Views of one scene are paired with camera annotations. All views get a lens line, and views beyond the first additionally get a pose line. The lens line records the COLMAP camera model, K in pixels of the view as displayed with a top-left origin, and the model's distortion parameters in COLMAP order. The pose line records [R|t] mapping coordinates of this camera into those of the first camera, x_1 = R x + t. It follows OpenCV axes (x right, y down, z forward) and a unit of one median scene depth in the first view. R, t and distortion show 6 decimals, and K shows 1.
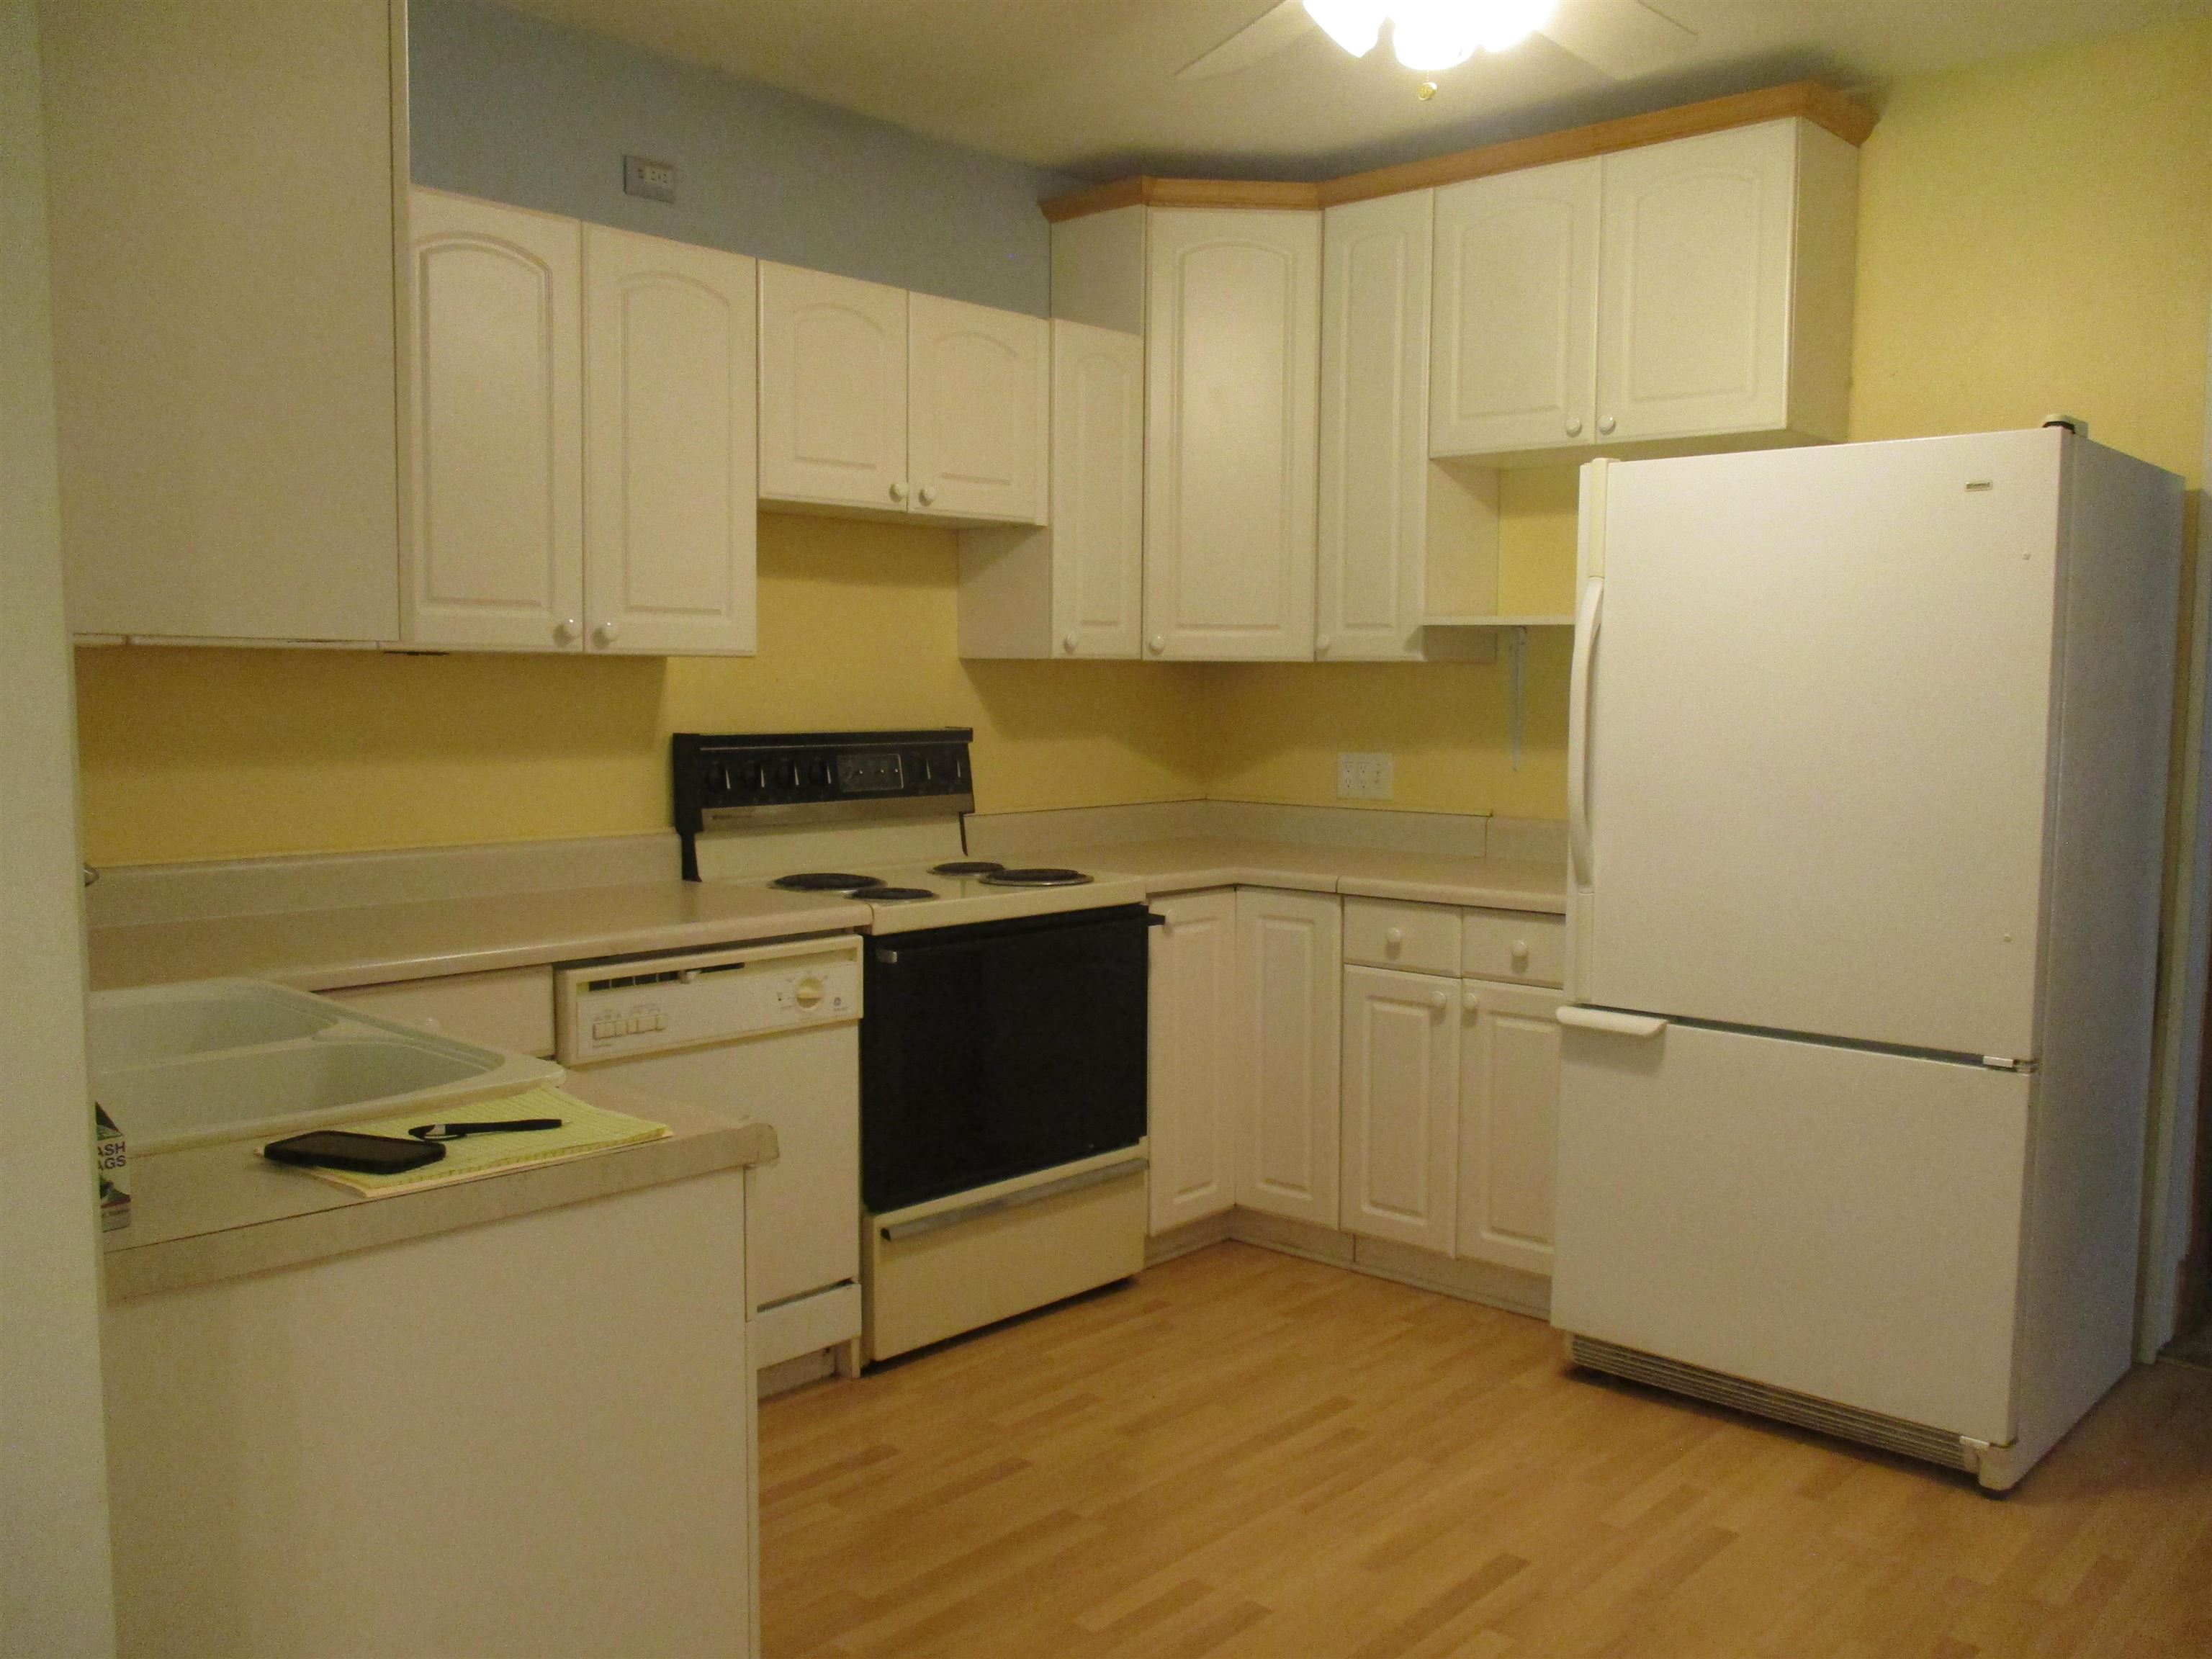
lens RADIAL K [[1853.2, 0, 1116.5], [0, 1853.2, 842.3], [0, 0, 1]] dist [-0.024023, 0.010492]
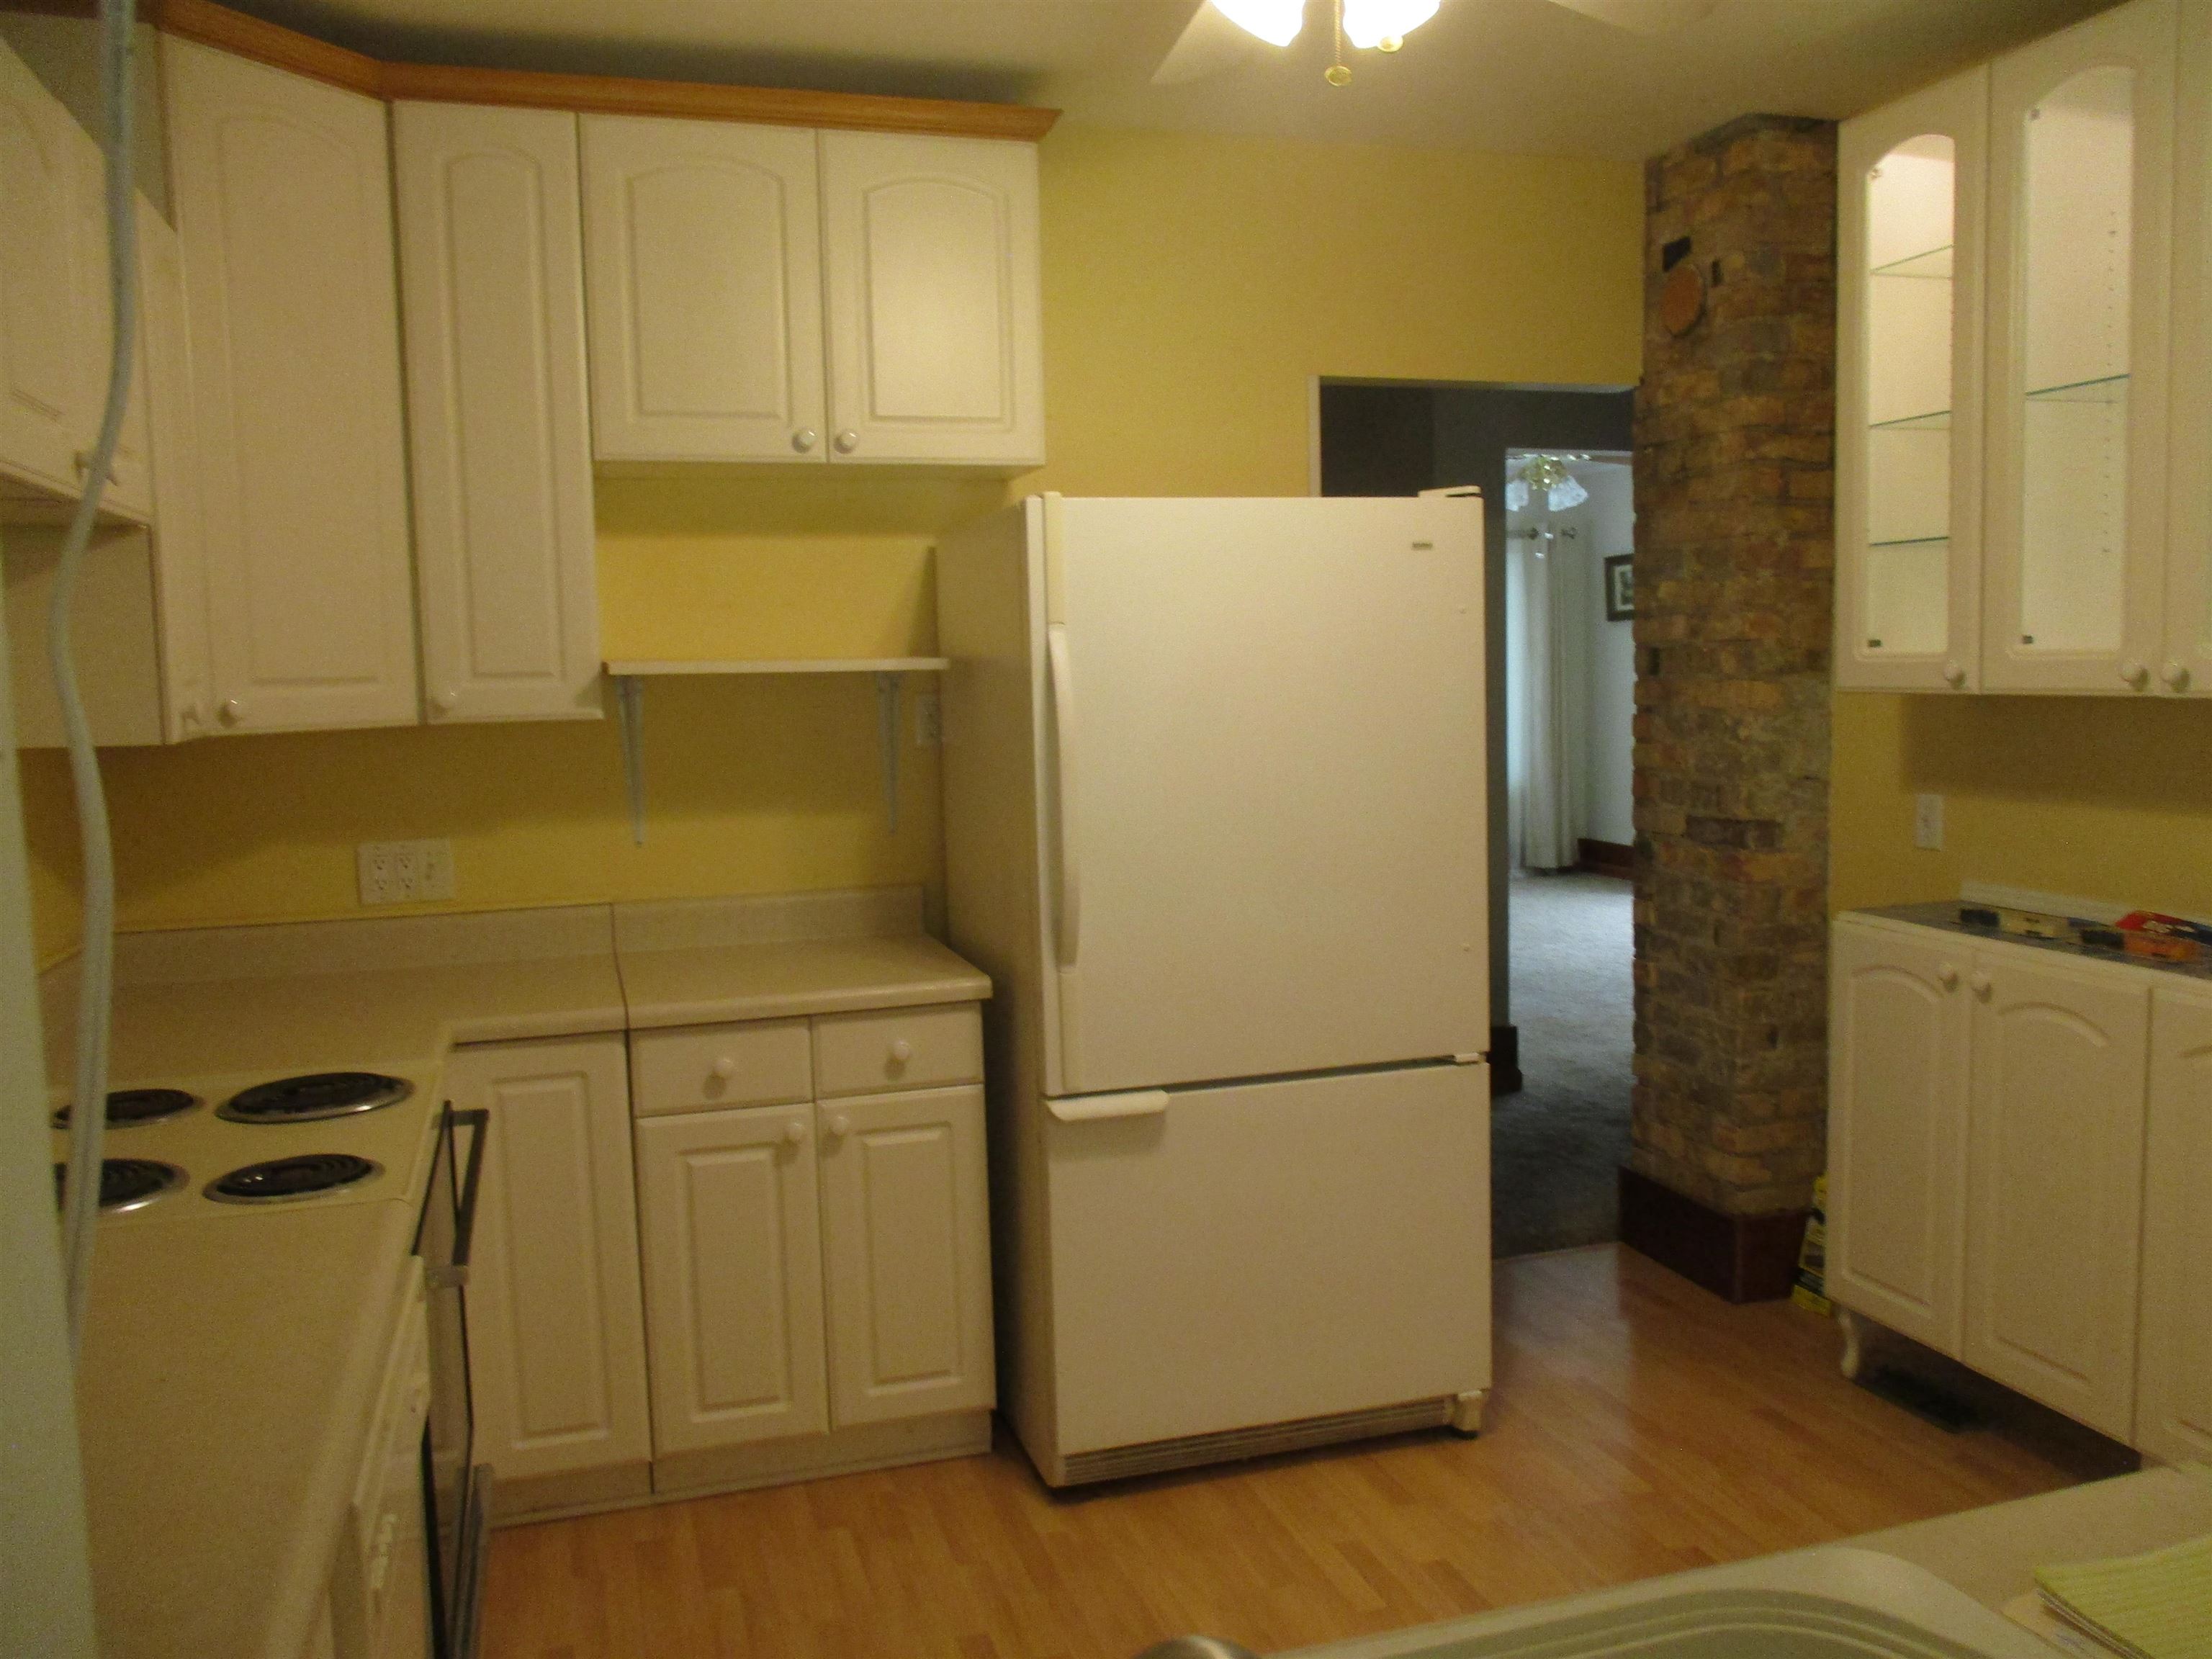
lens RADIAL K [[1853.2, 0, 1117.5], [0, 1853.2, 847.4], [0, 0, 1]] dist [-0.024023, 0.010492]
pose [[0.501648, -0.105377, 0.858630, -0.432450], [0.102756, 0.992785, 0.061806, -0.074331], [-0.858947, 0.057225, 0.508857, 0.442235]]
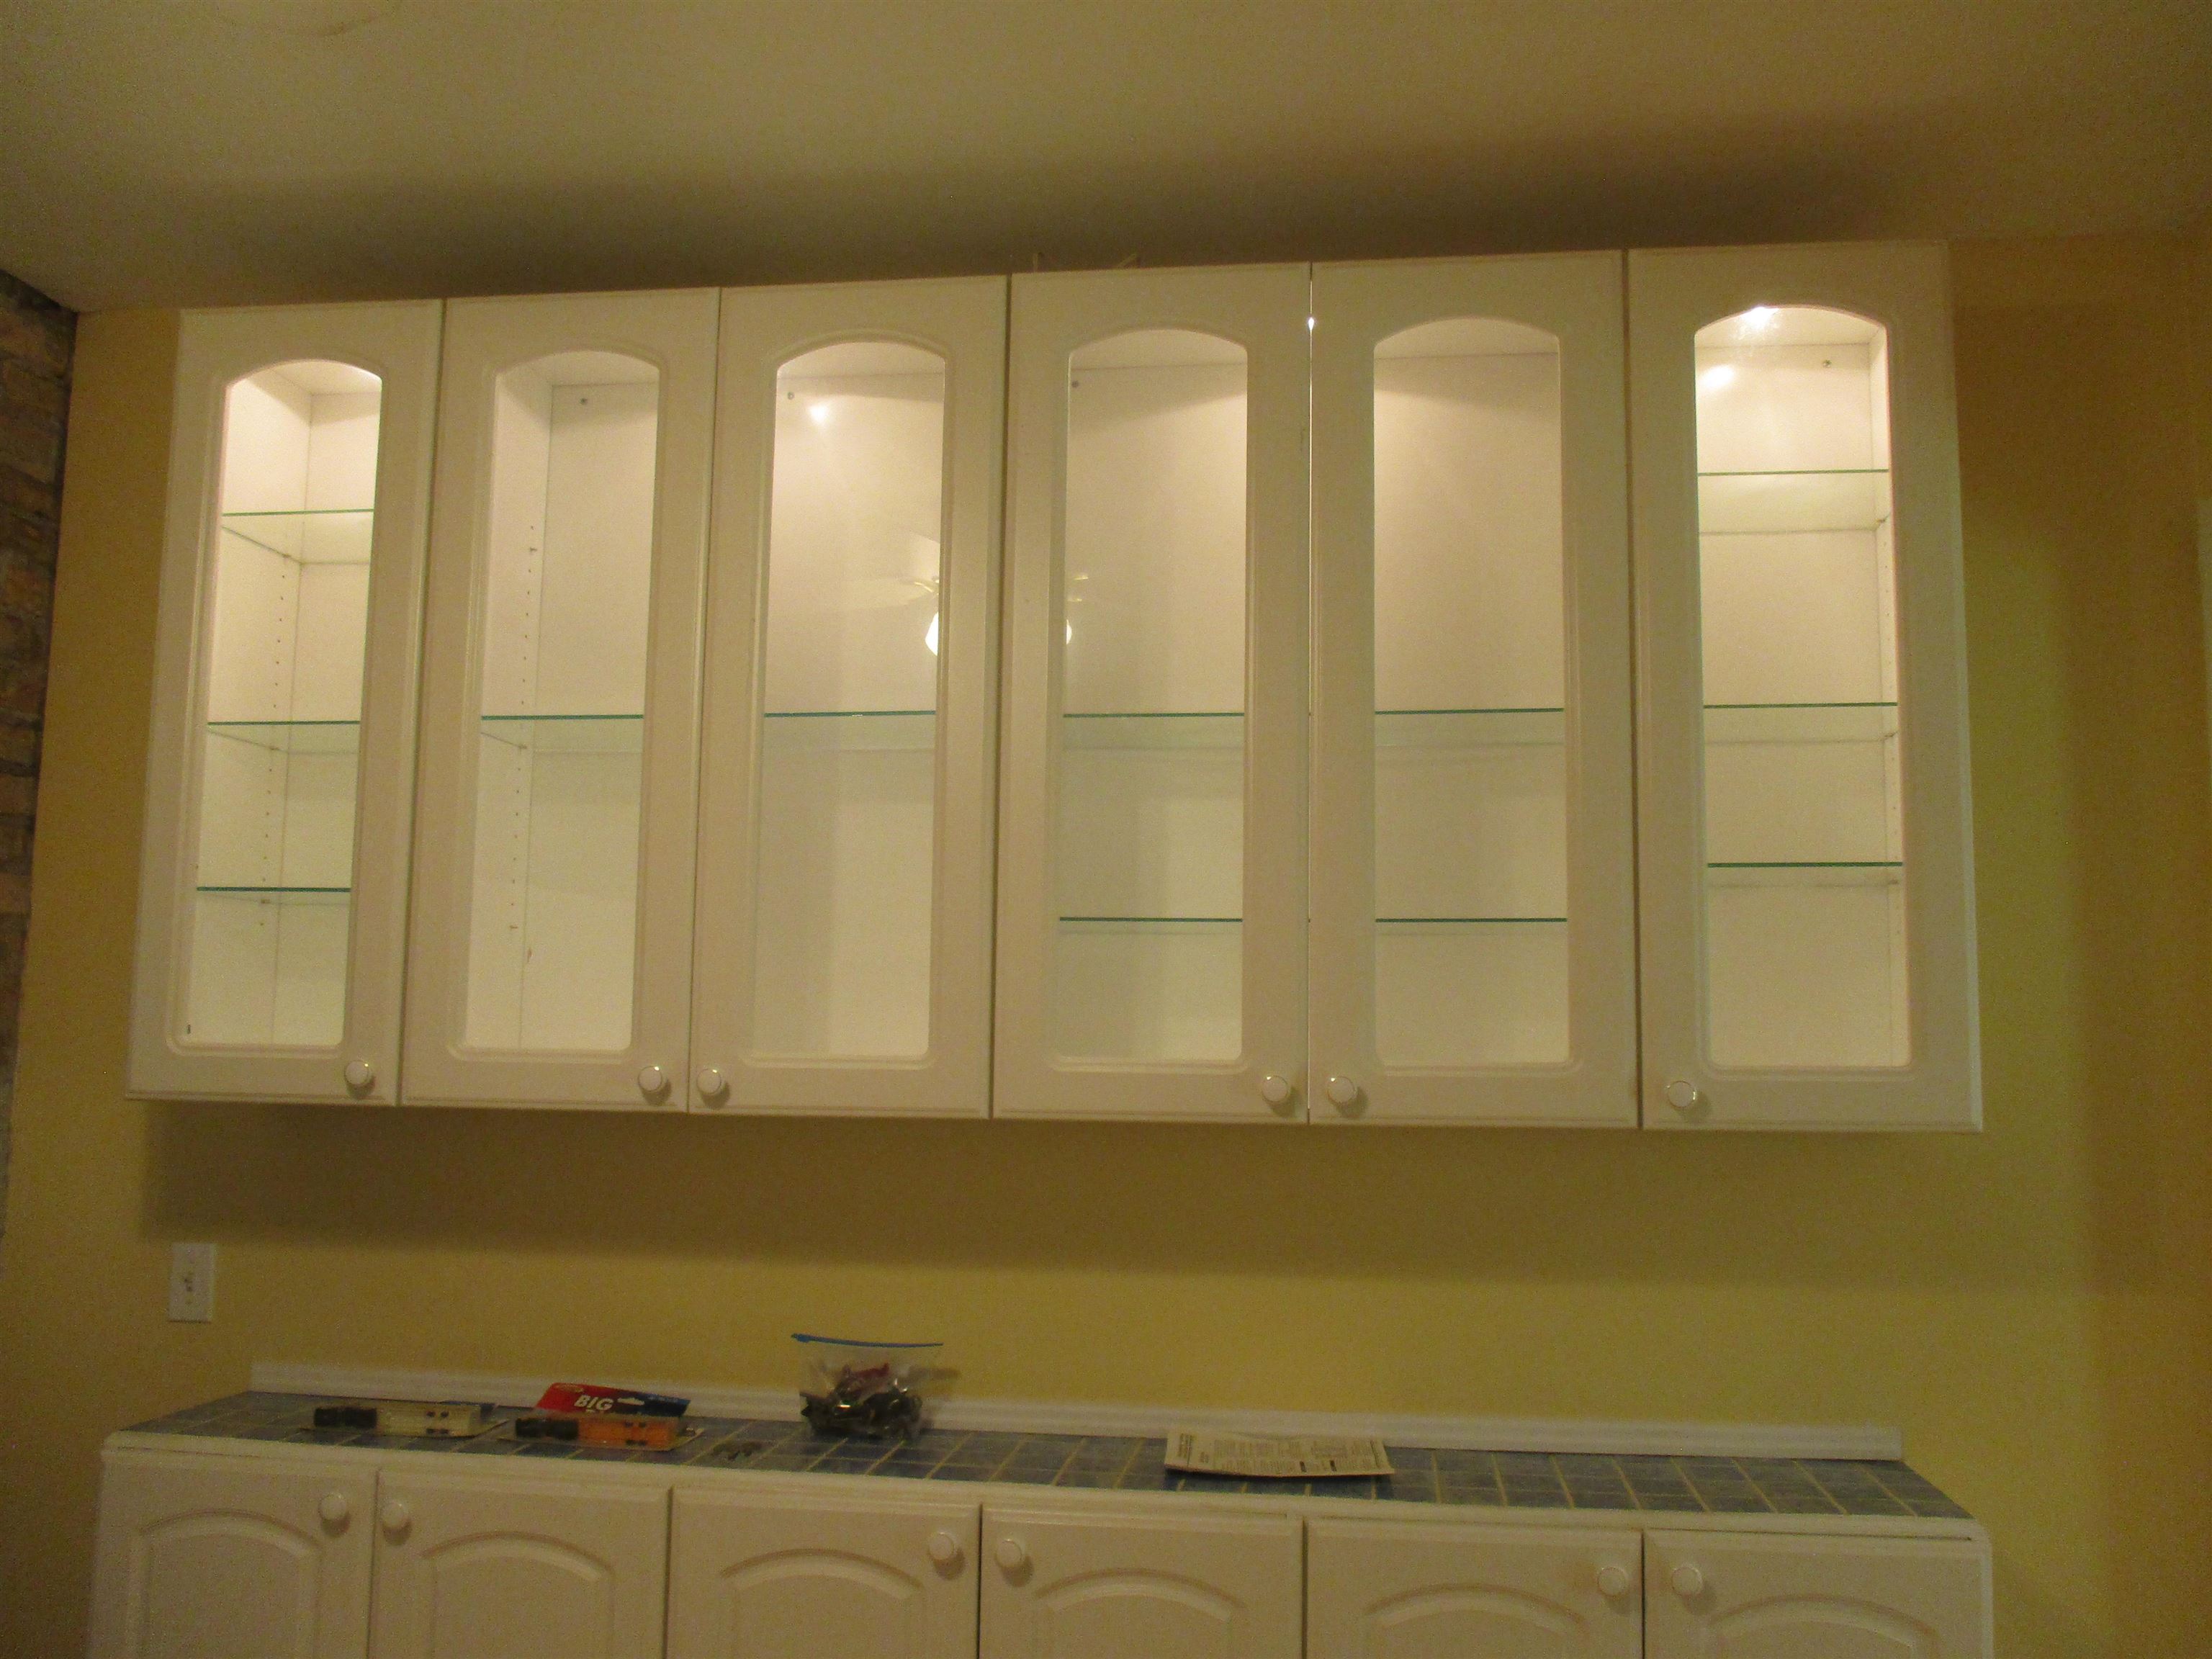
lens RADIAL K [[1853.2, 0, 1102.1], [0, 1853.2, 842.2], [0, 0, 1]] dist [-0.024023, 0.010492]
pose [[-0.586894, 0.074512, 0.806228, -0.137034], [0.048777, 0.997202, -0.056654, -0.093165], [-0.808193, 0.006075, -0.588887, 0.709280]]
